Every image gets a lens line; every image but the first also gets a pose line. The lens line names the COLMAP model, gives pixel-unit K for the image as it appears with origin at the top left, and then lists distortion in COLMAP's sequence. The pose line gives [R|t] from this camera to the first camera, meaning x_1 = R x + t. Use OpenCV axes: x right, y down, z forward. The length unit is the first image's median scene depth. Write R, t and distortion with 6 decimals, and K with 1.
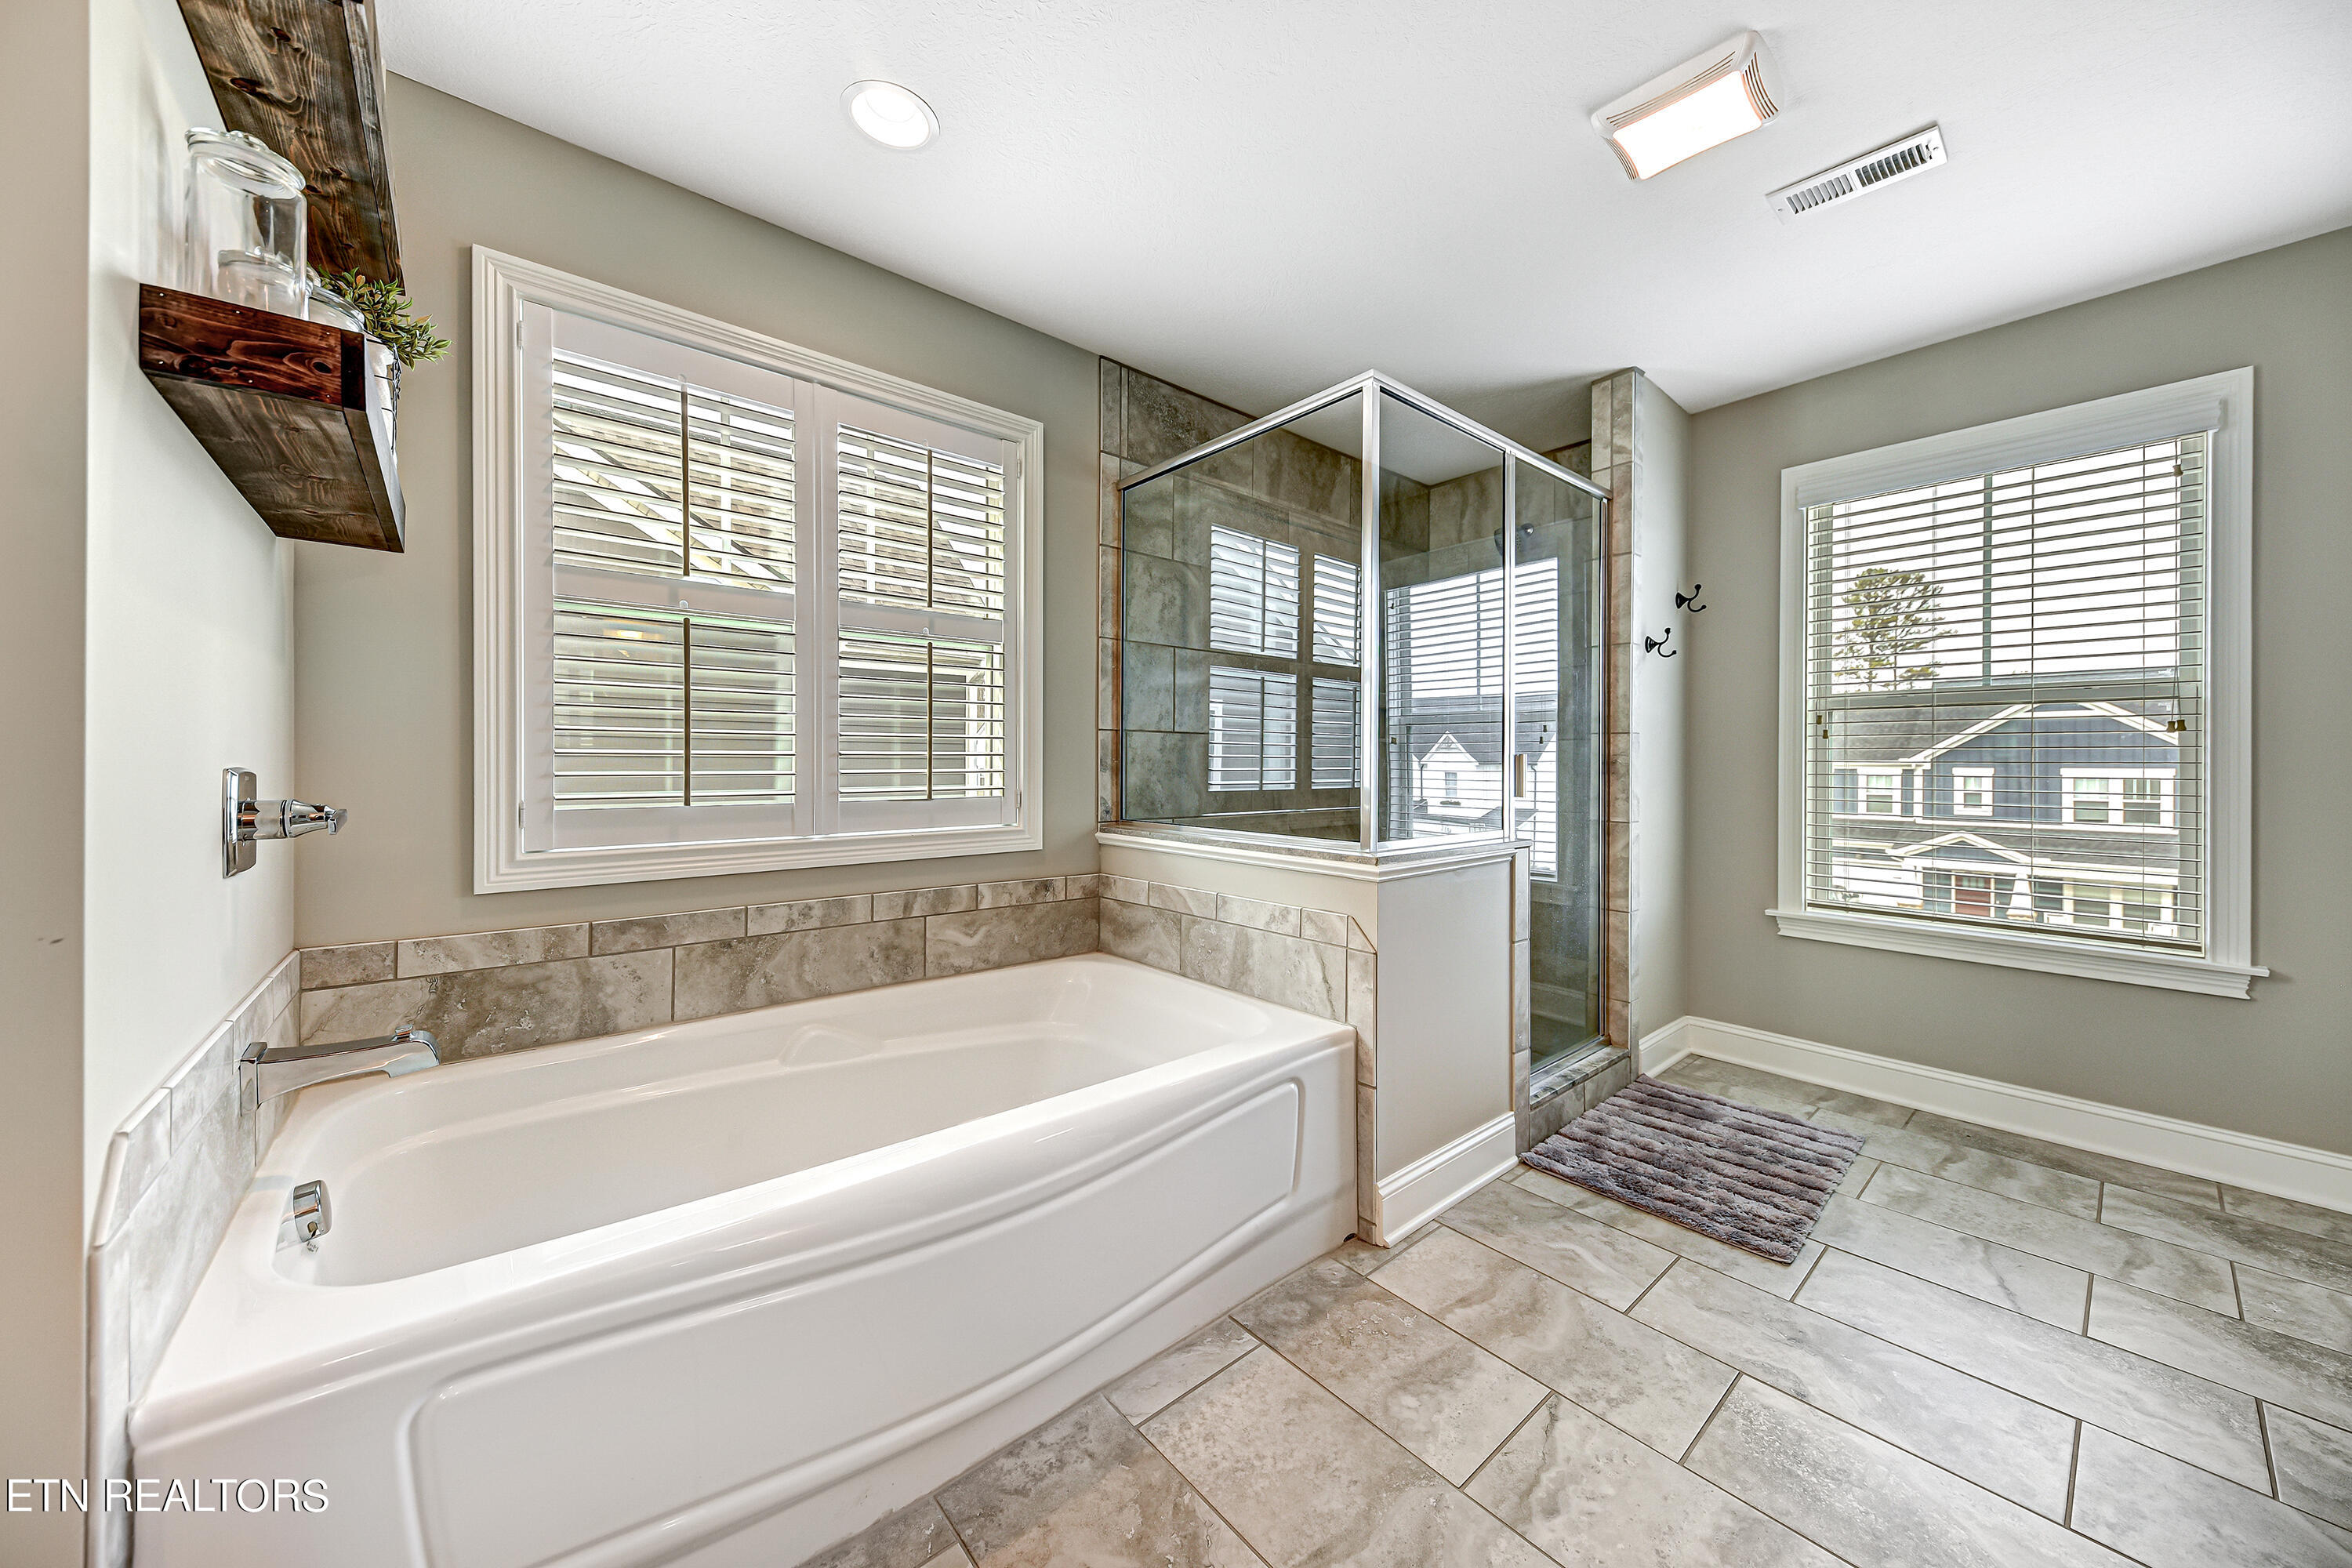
lens RADIAL K [[817.6, 0, 1180.6], [0, 817.6, 771.5], [0, 0, 1]] dist [0.010964, -0.005480]
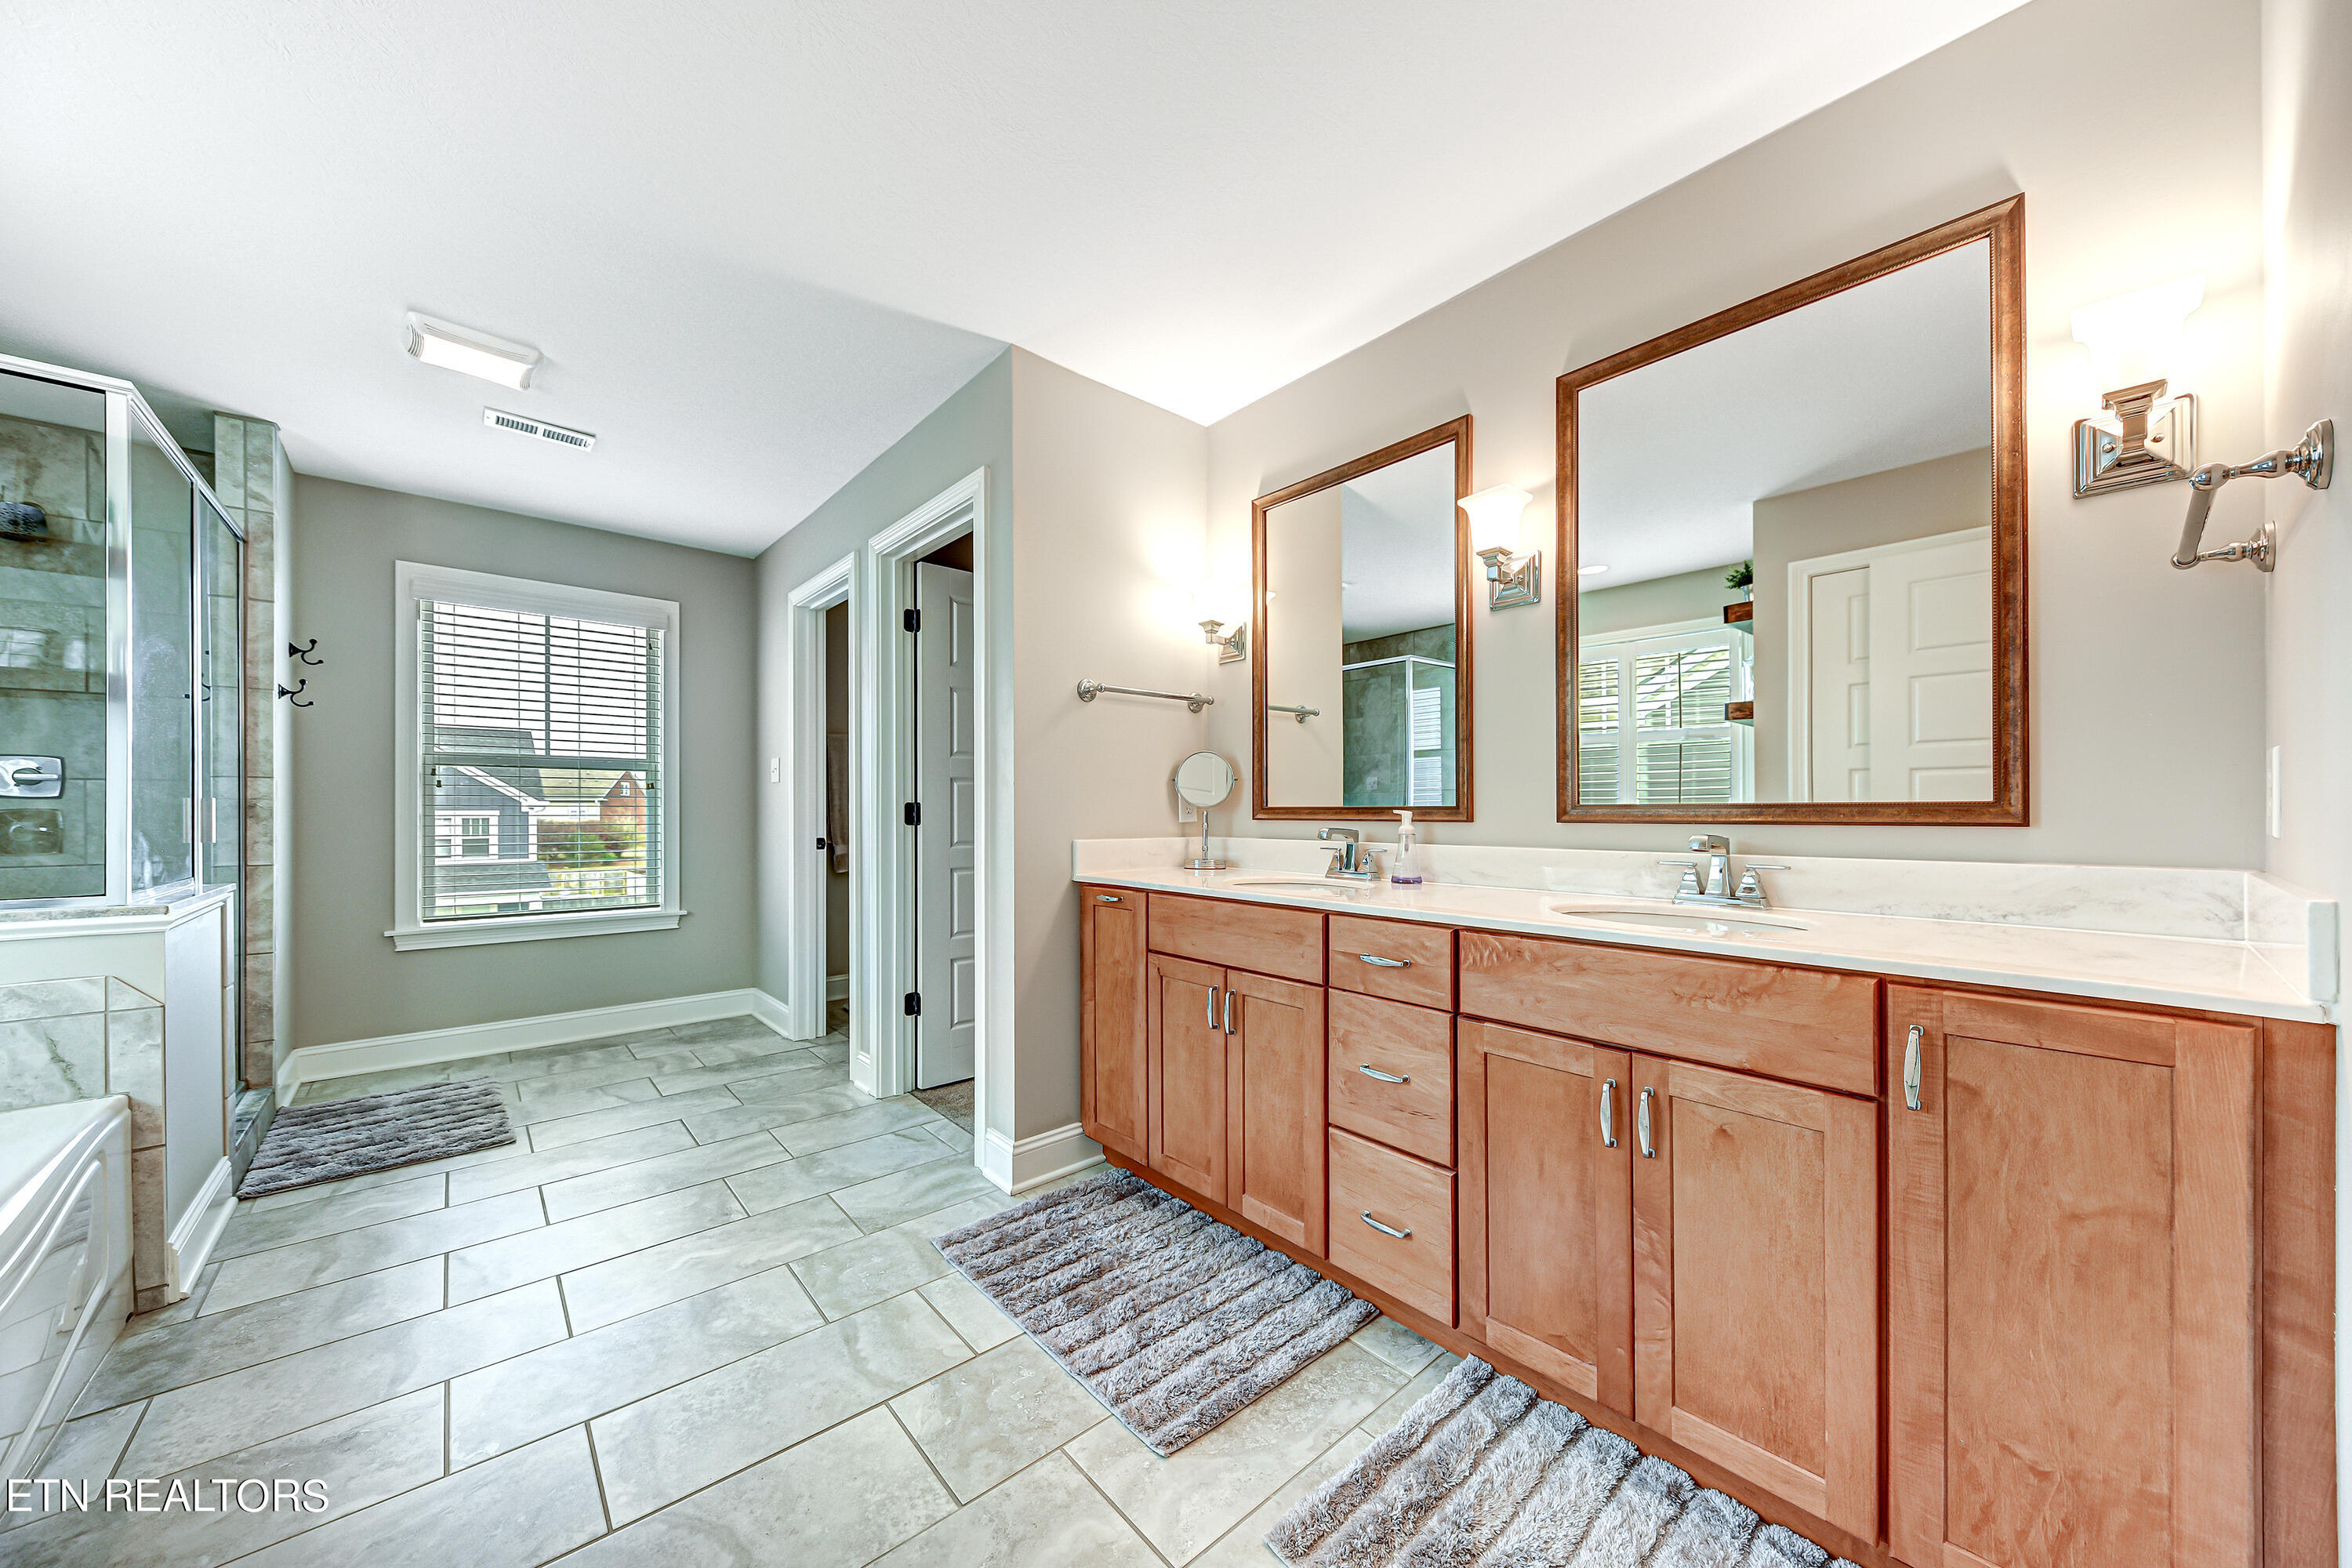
lens RADIAL K [[817.6, 0, 1180.6], [0, 817.6, 771.5], [0, 0, 1]] dist [0.010964, -0.005480]
pose [[-0.015027, 0.040118, 0.999082, -0.626049], [0.010713, 0.999144, -0.039959, -0.001570], [-0.999830, 0.010103, -0.015444, -0.153835]]
